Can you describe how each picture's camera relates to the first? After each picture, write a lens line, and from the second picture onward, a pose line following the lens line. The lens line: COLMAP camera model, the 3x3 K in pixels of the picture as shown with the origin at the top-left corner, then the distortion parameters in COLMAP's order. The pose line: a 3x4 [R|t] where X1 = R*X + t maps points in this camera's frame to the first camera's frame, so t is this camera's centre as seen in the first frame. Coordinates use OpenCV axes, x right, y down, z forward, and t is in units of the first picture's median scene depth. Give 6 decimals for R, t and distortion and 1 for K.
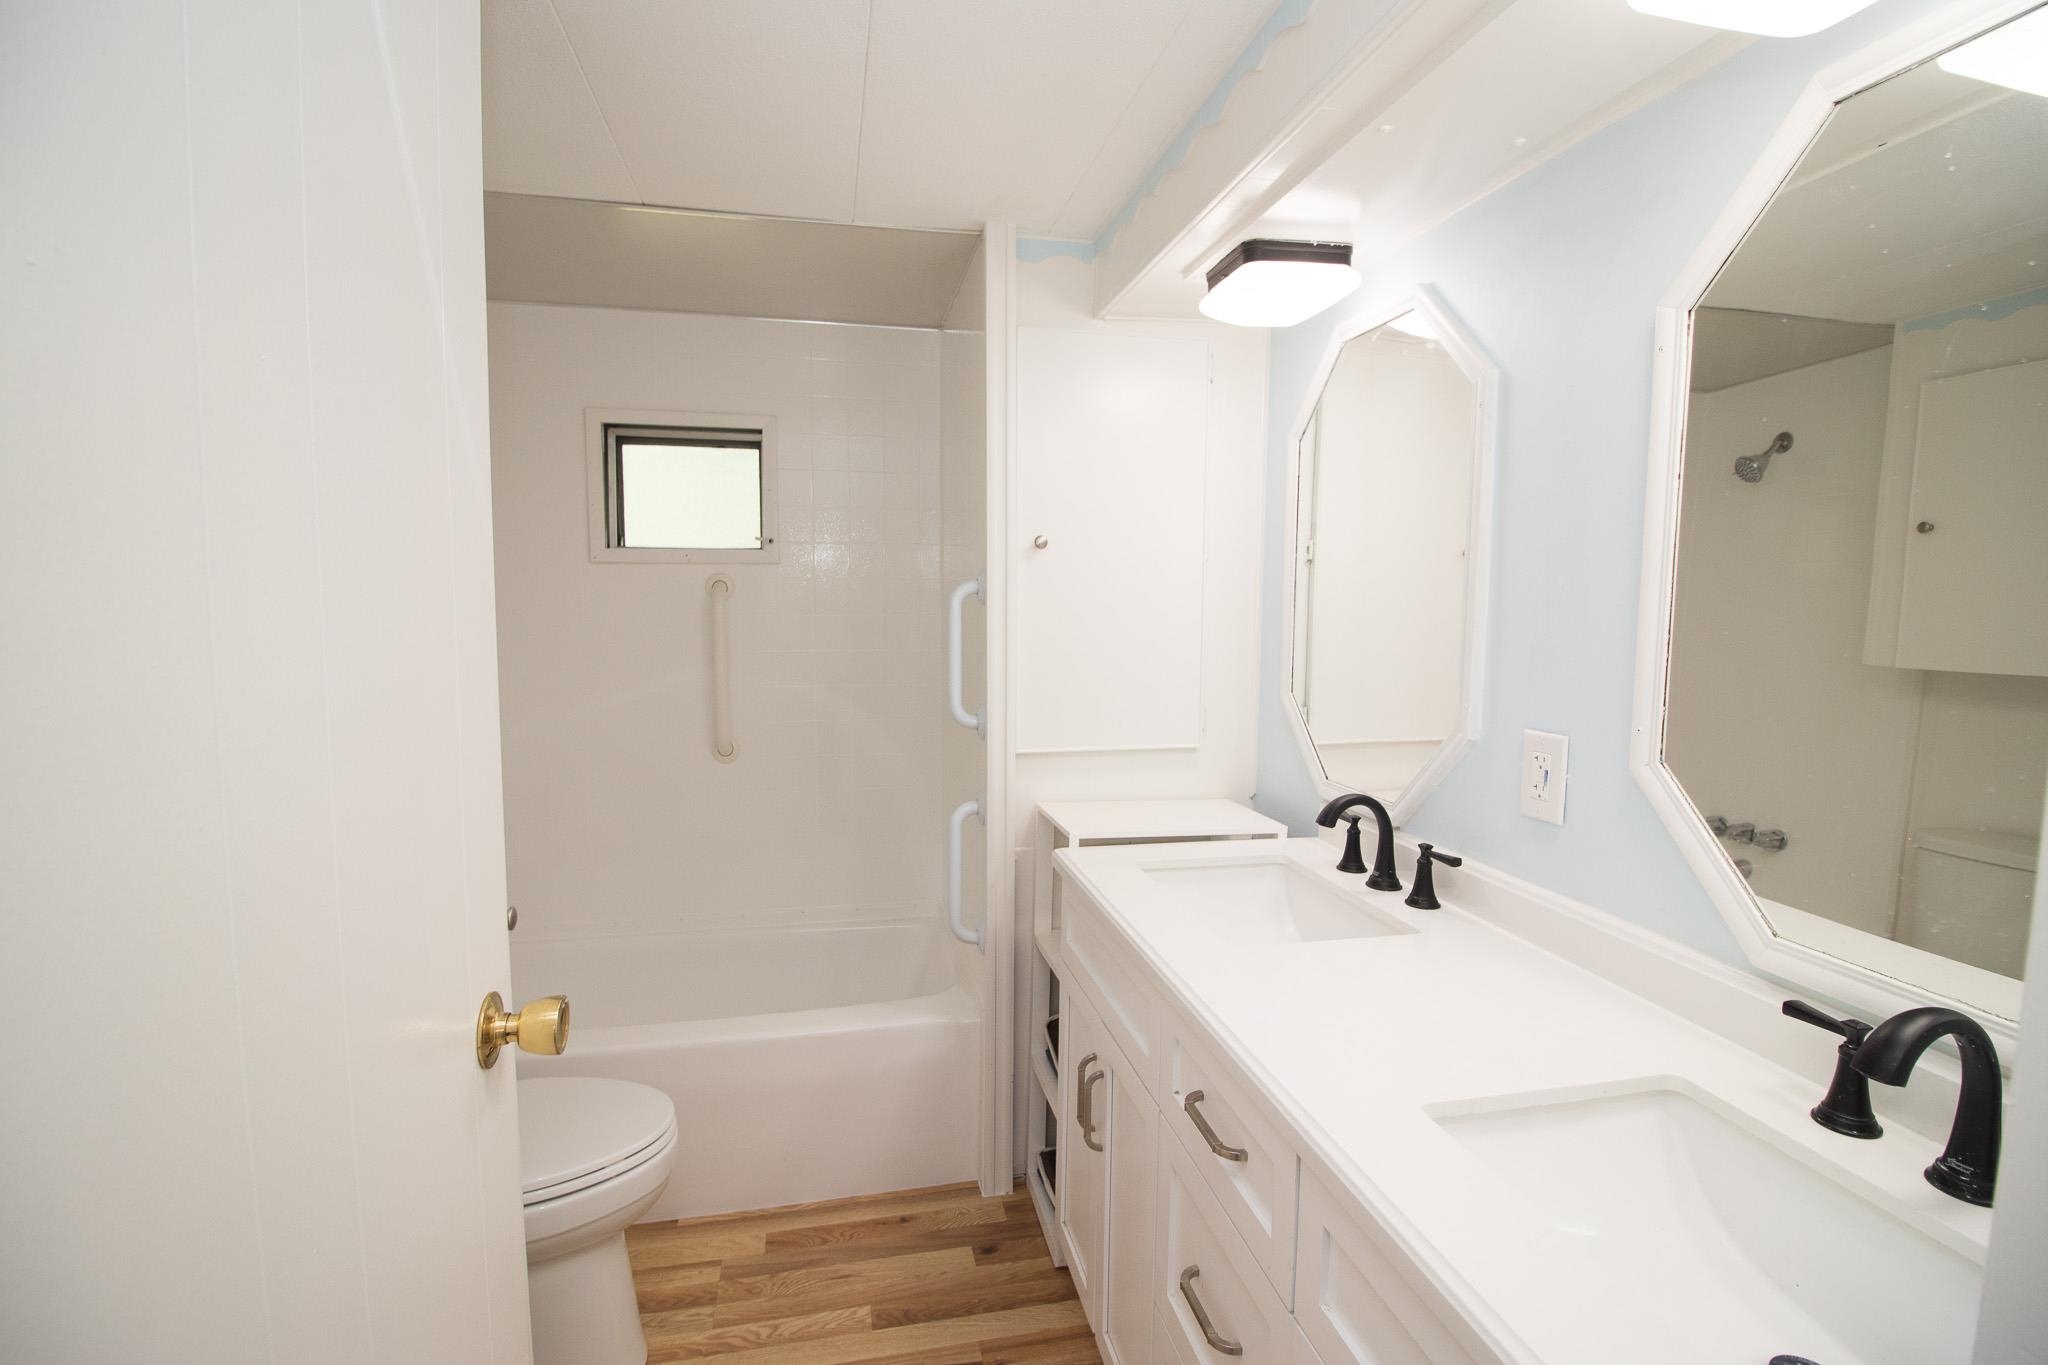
lens RADIAL K [[952.4, 0, 1024.0], [0, 952.4, 682.5], [0, 0, 1]] dist [-0.000121, -0.000065]
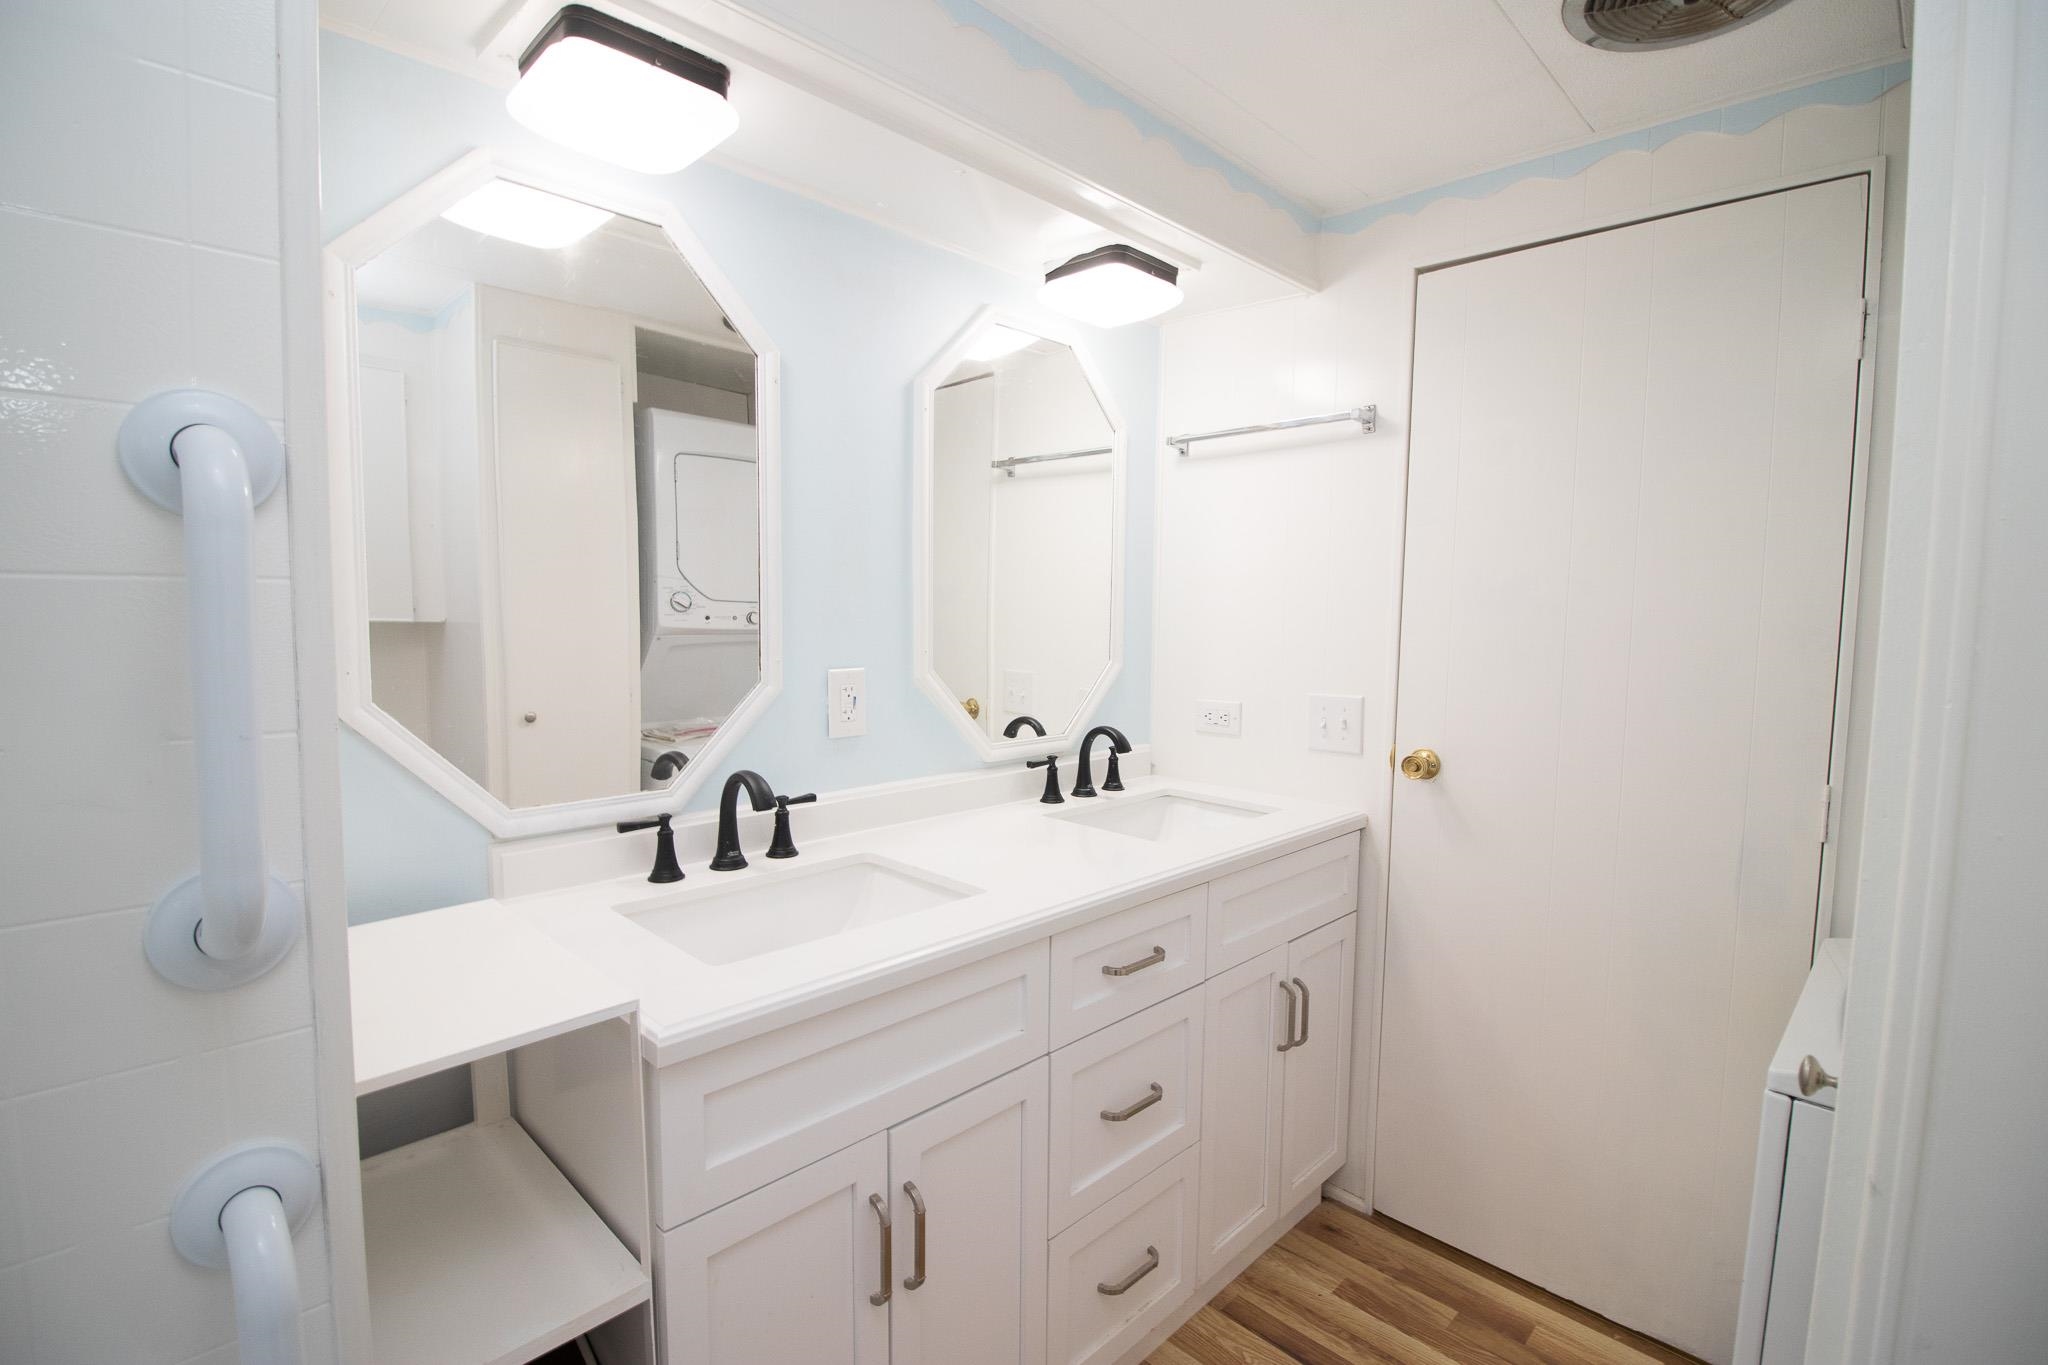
lens RADIAL K [[952.4, 0, 1024.0], [0, 952.4, 682.5], [0, 0, 1]] dist [-0.000121, -0.000065]
pose [[-0.547141, -0.083798, 0.832835, -0.653417], [0.063732, 0.987917, 0.141272, -0.094830], [-0.834610, 0.130375, -0.535190, 1.487166]]
